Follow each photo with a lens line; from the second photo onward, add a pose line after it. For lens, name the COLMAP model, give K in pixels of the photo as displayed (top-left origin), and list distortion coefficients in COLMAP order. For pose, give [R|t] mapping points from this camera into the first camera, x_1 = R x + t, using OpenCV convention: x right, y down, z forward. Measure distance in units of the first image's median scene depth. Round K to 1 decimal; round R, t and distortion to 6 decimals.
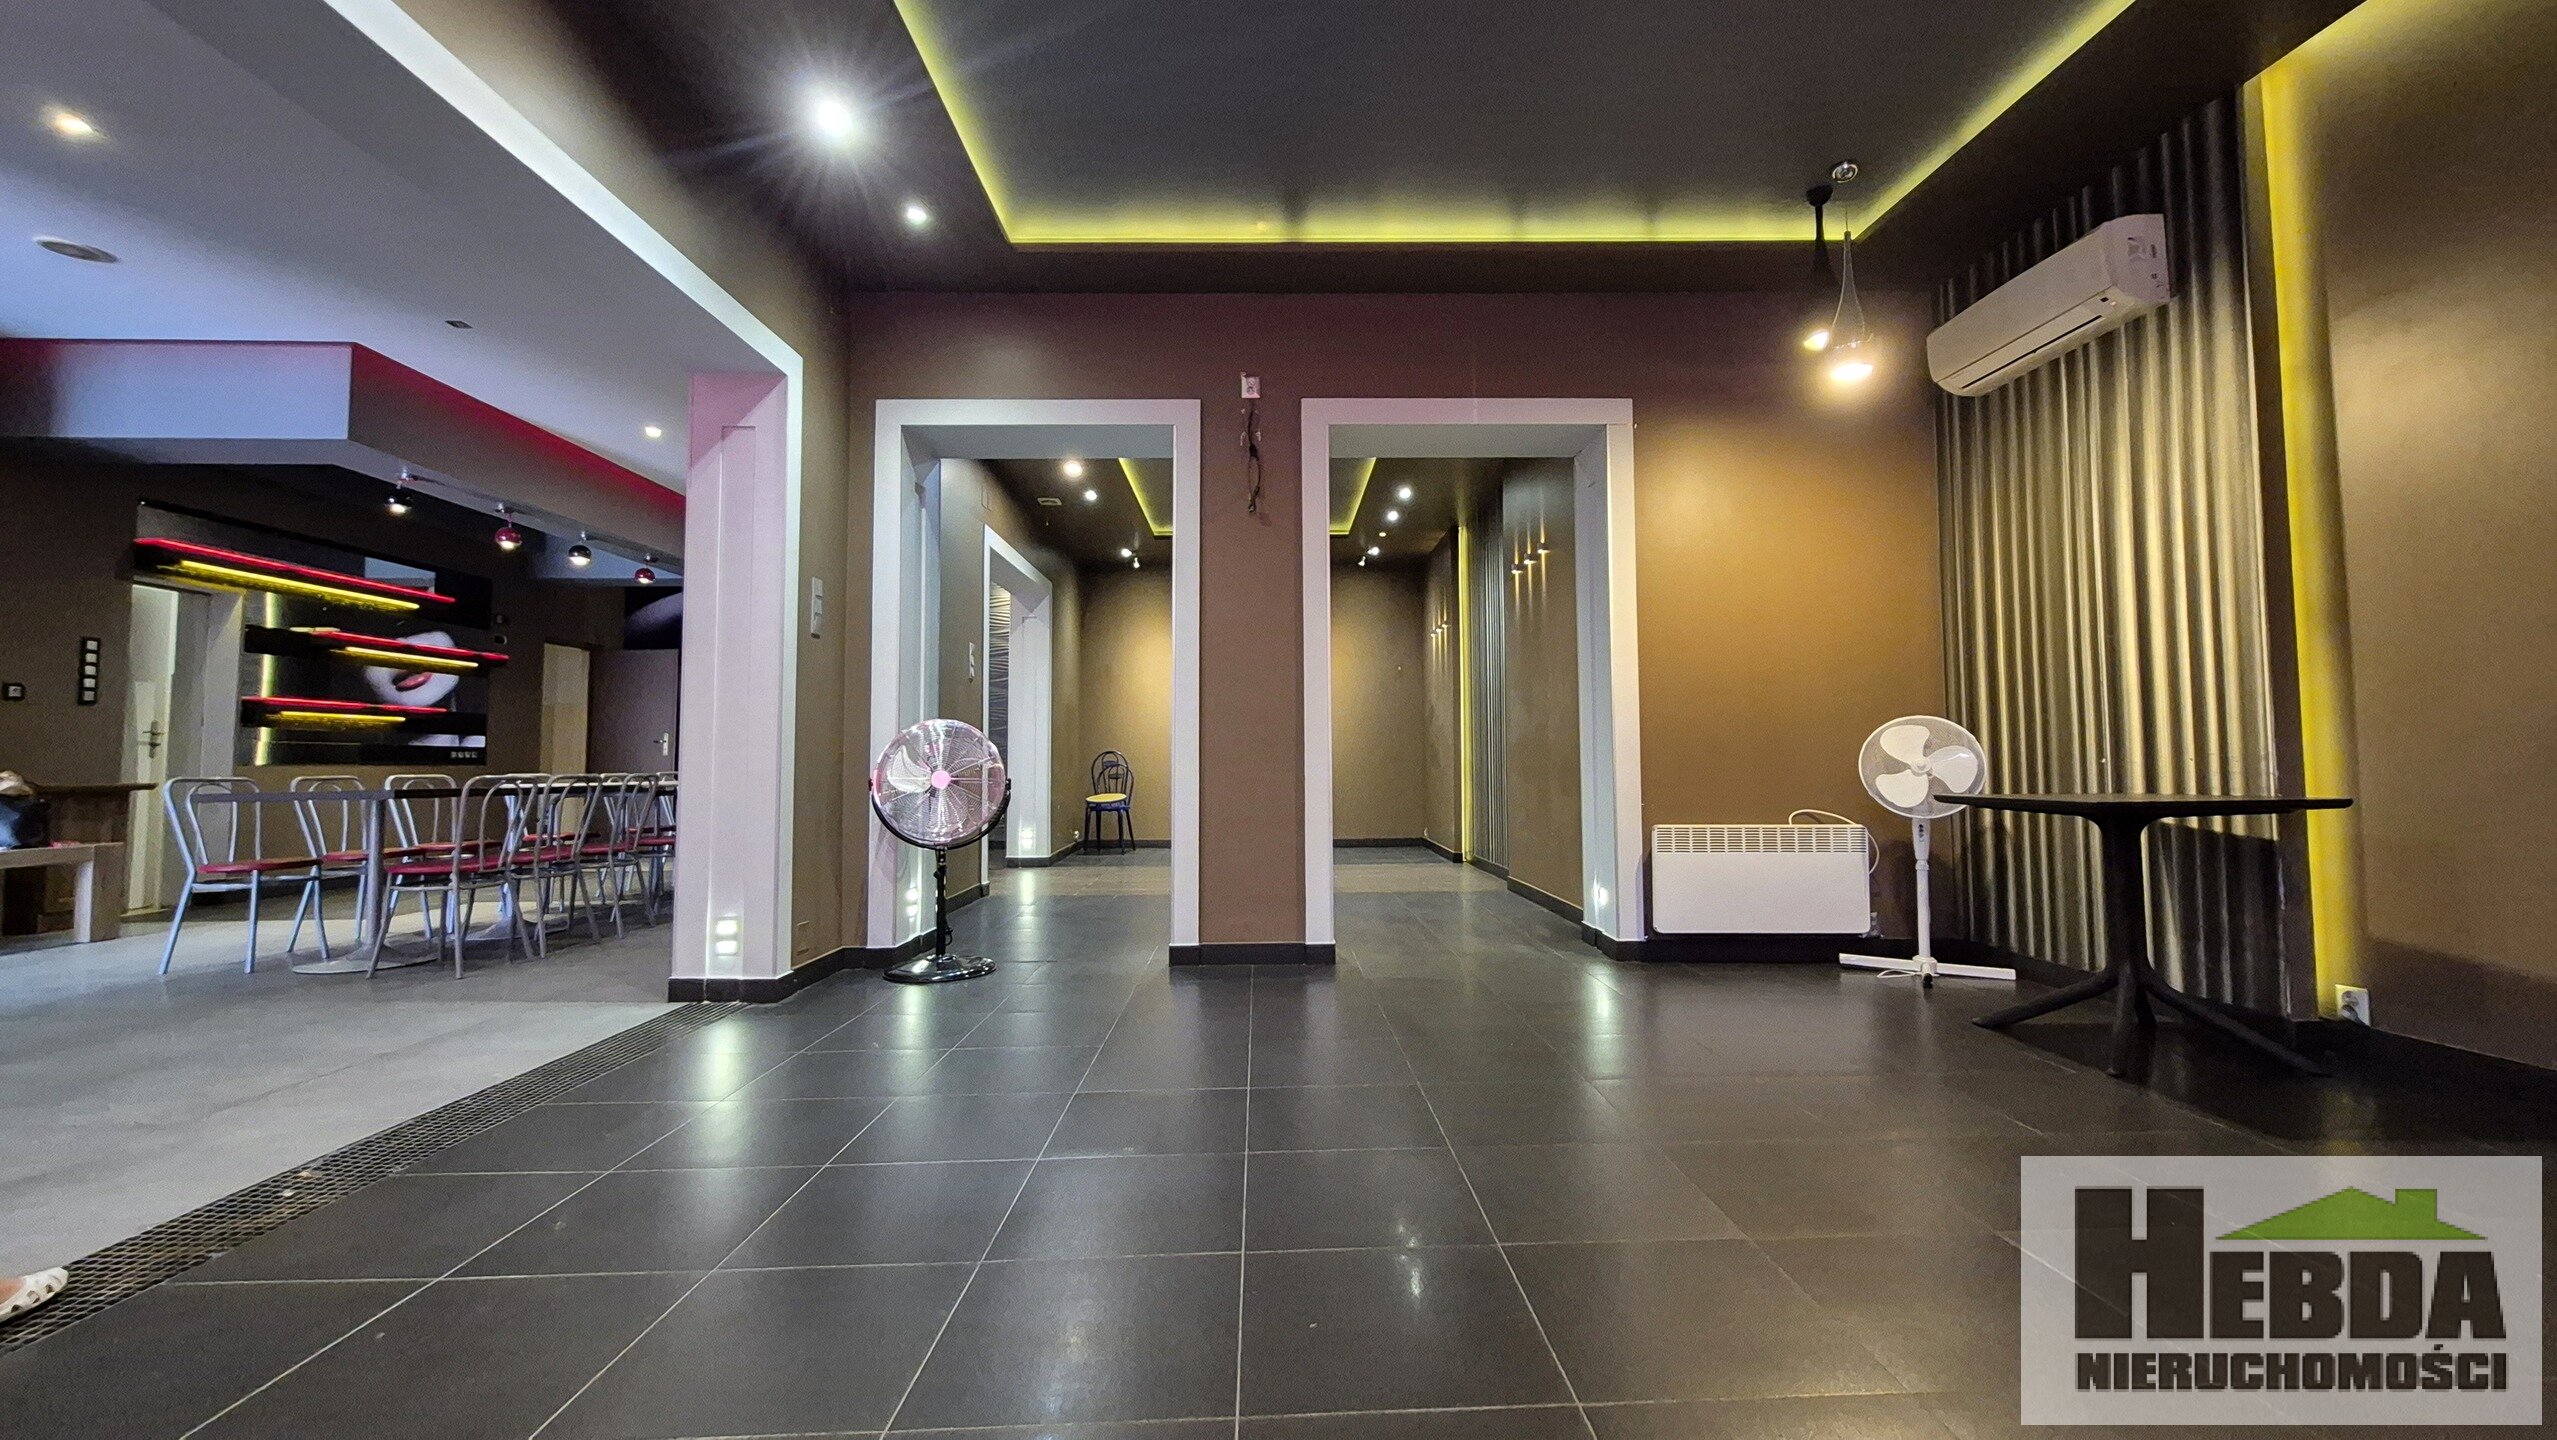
lens RADIAL K [[1009.1, 0, 1293.8], [0, 1009.1, 712.9], [0, 0, 1]] dist [0.001745, -0.000984]
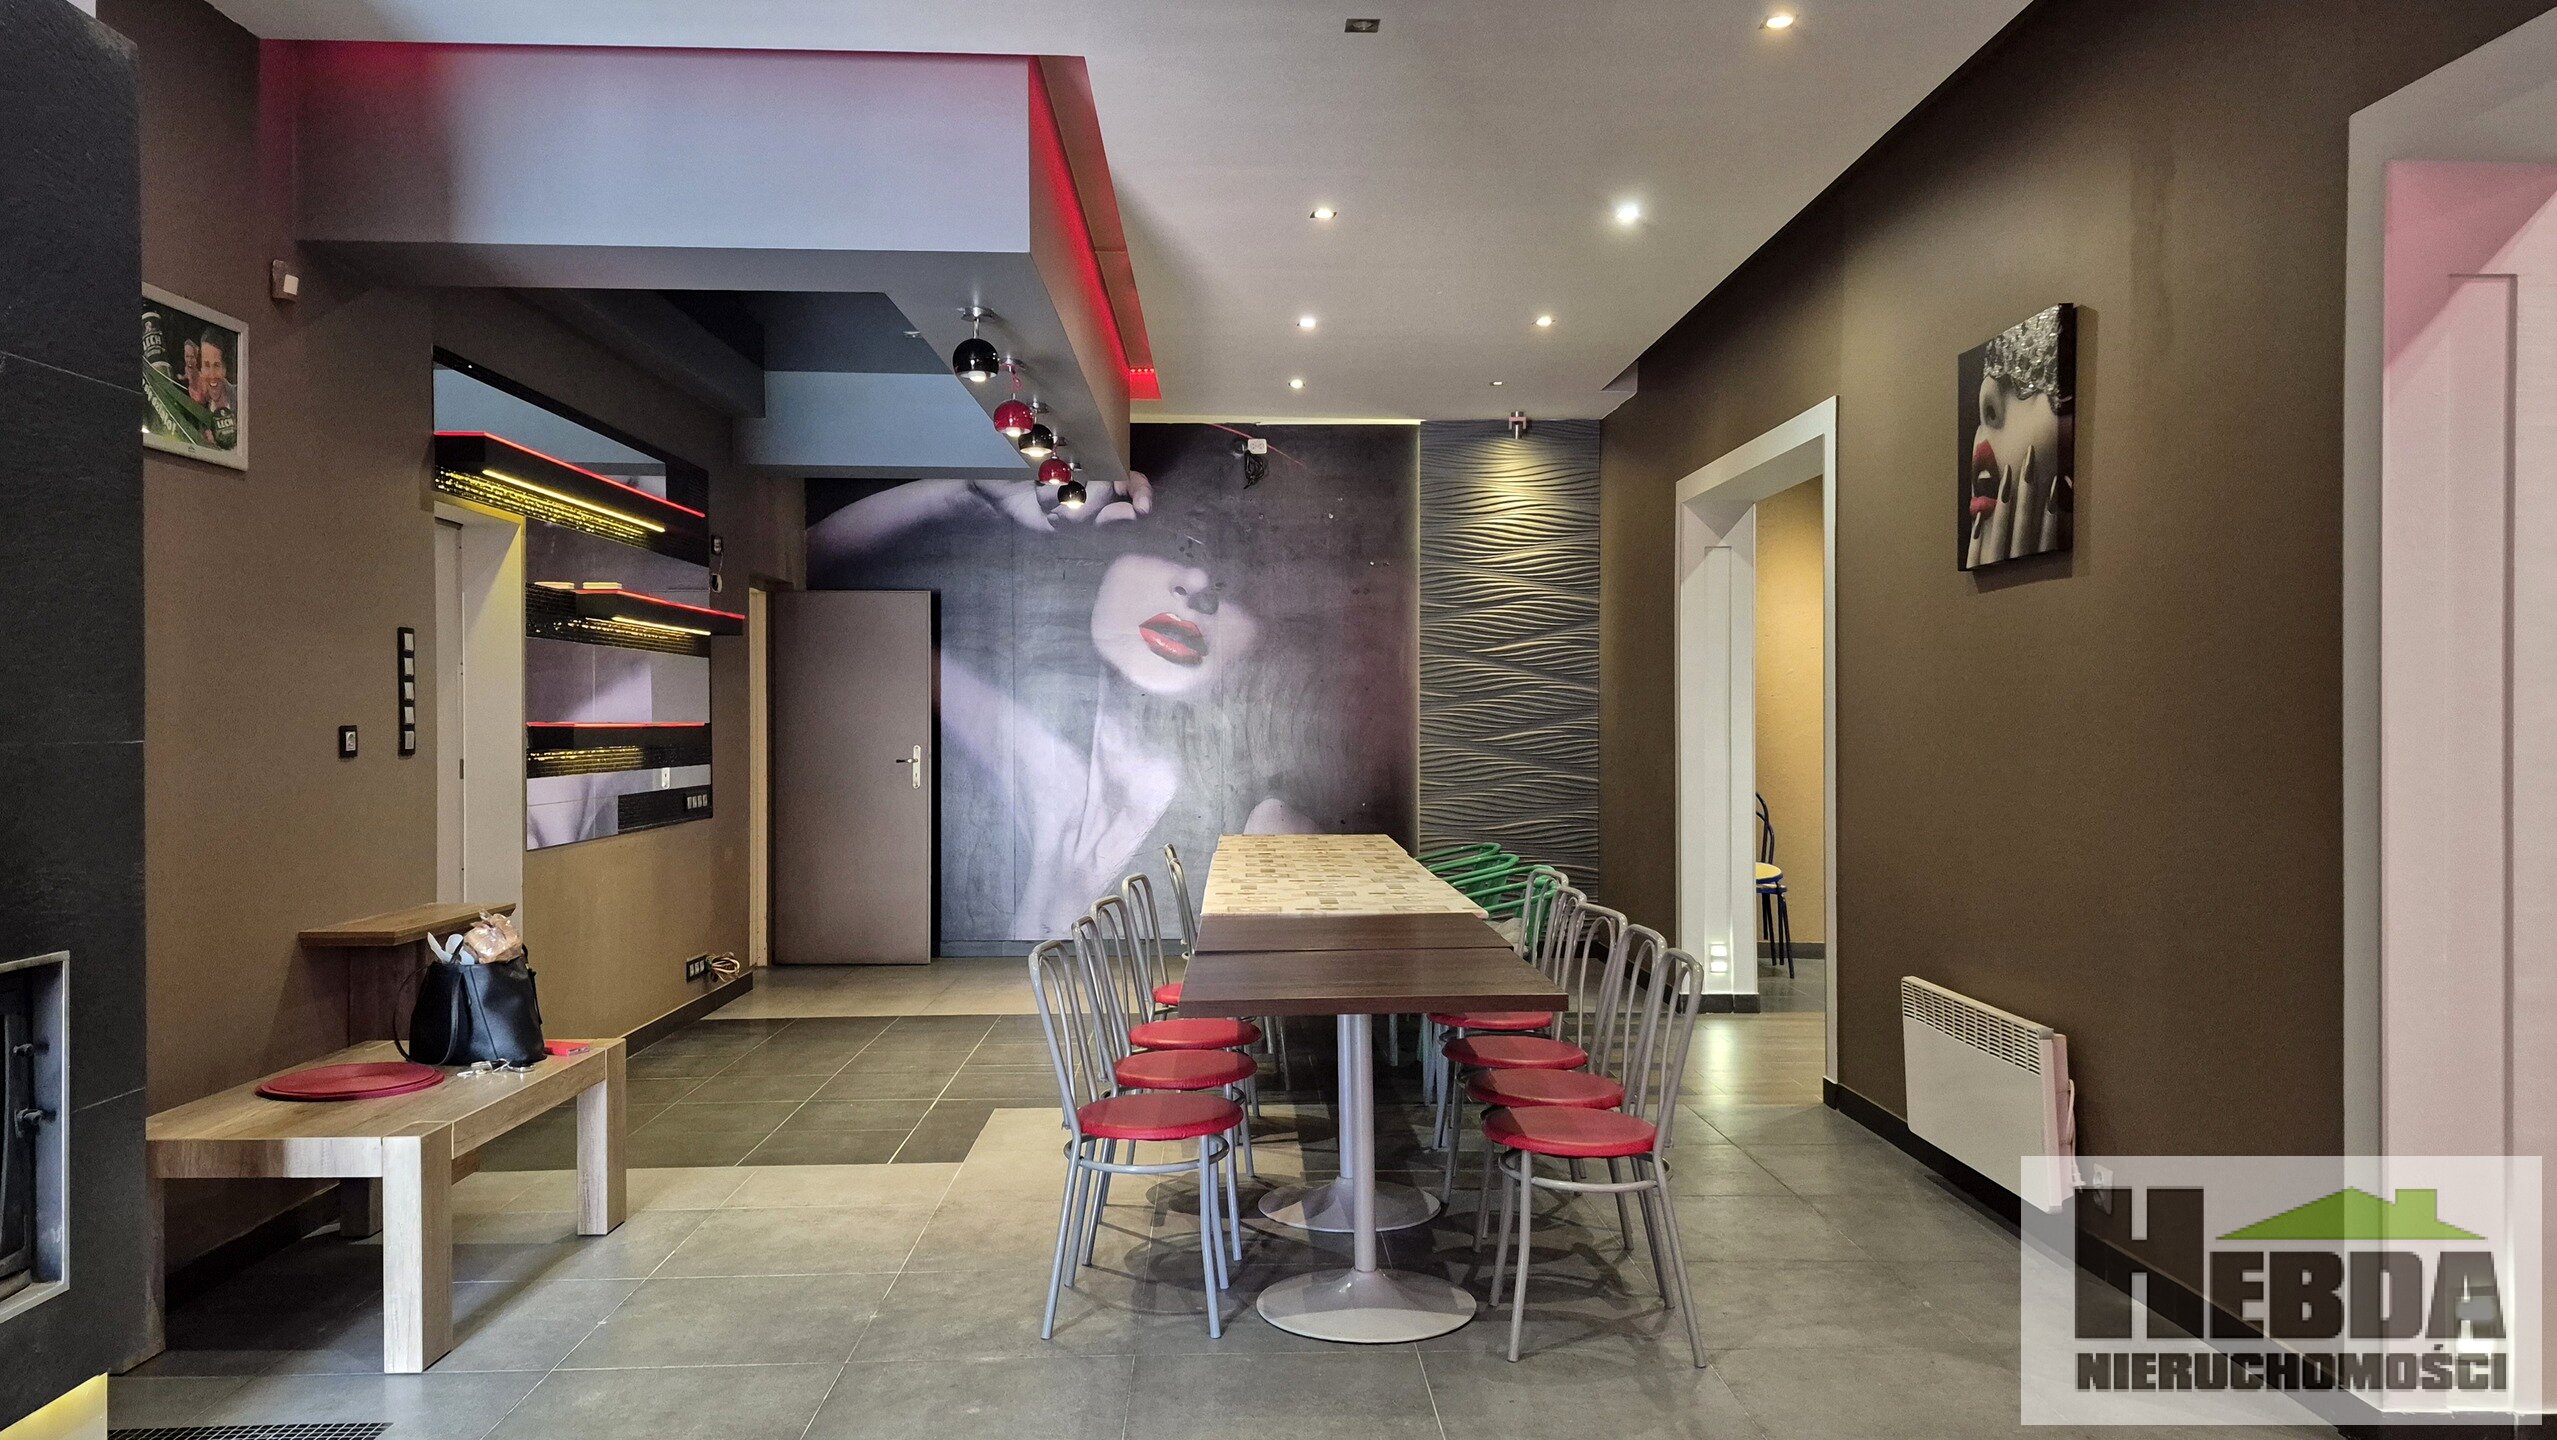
lens RADIAL K [[1805.4, 0, 1284.7], [0, 1805.4, 731.2], [0, 0, 1]] dist [0.001395, -0.000531]
pose [[0.999995, 0.002813, -0.001400, -1.004504], [-0.002731, 0.998464, 0.055340, -0.099374], [0.001554, -0.055336, 0.998467, 0.102690]]
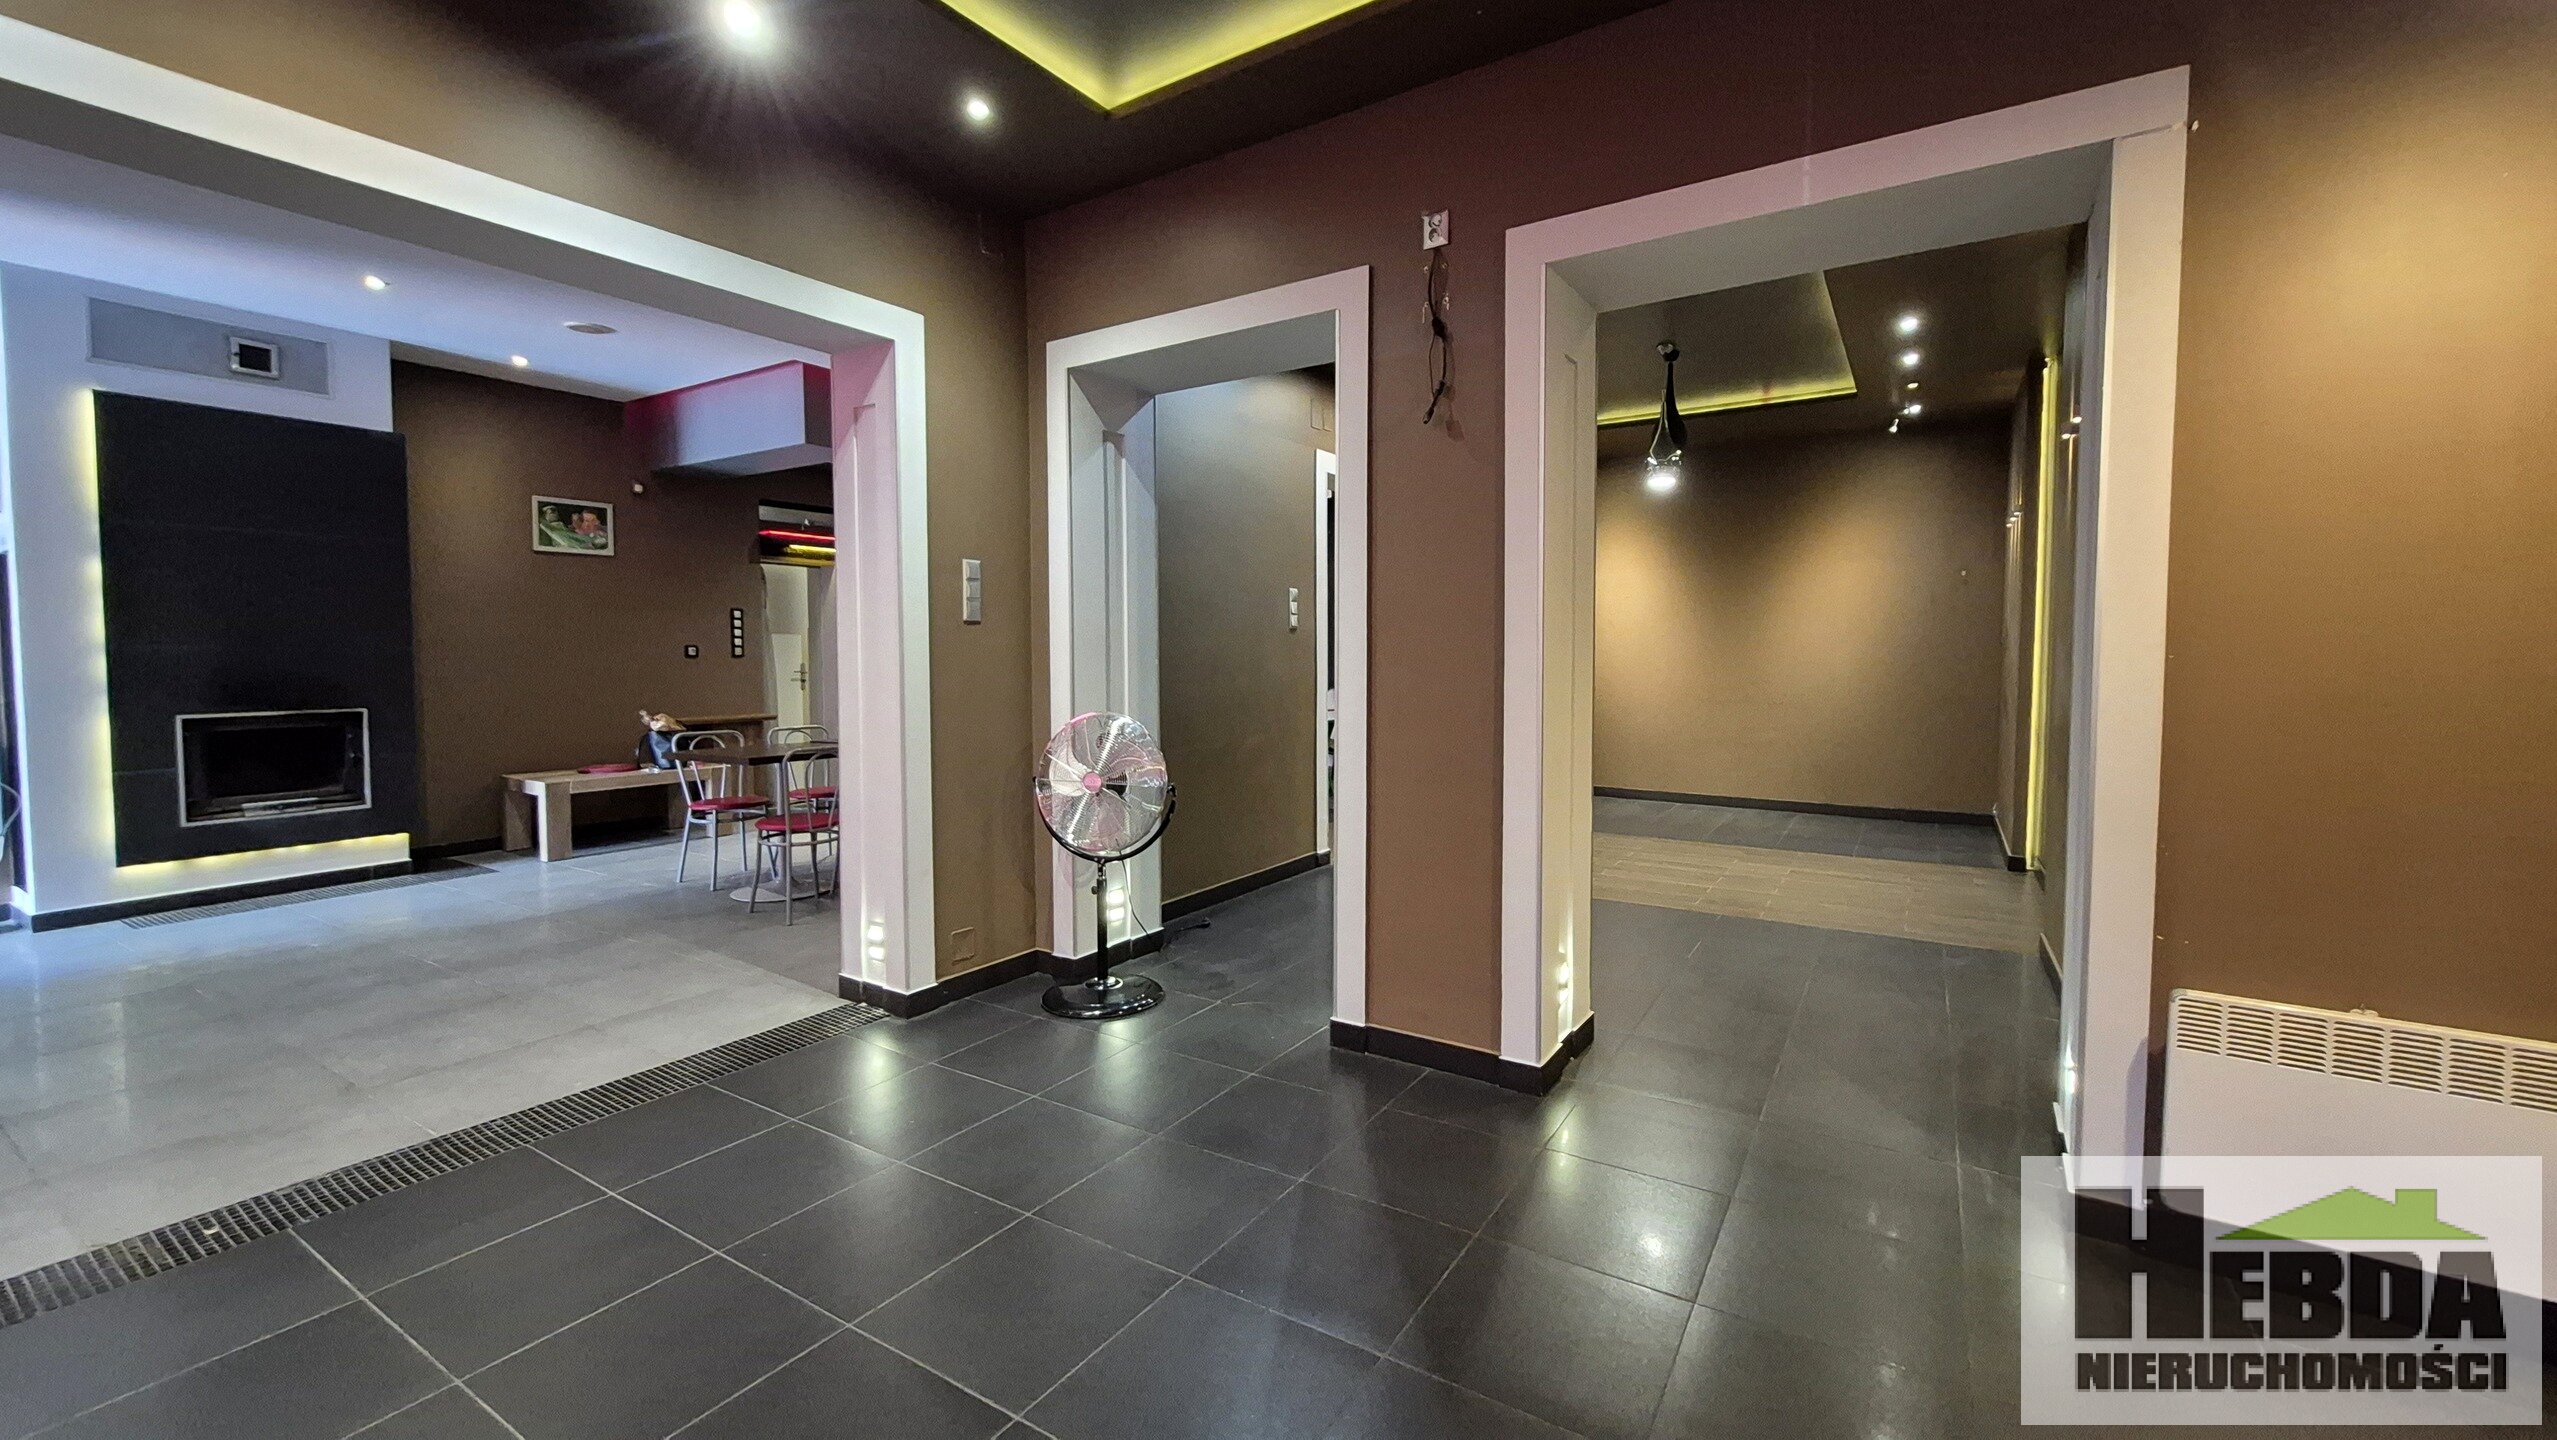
lens RADIAL K [[1009.1, 0, 1285.3], [0, 1009.1, 704.2], [0, 0, 1]] dist [0.001745, -0.000984]
pose [[0.831456, 0.031758, -0.554682, 0.256164], [0.024996, 0.995216, 0.094448, -0.076590], [0.555028, -0.092394, 0.826685, 0.365735]]
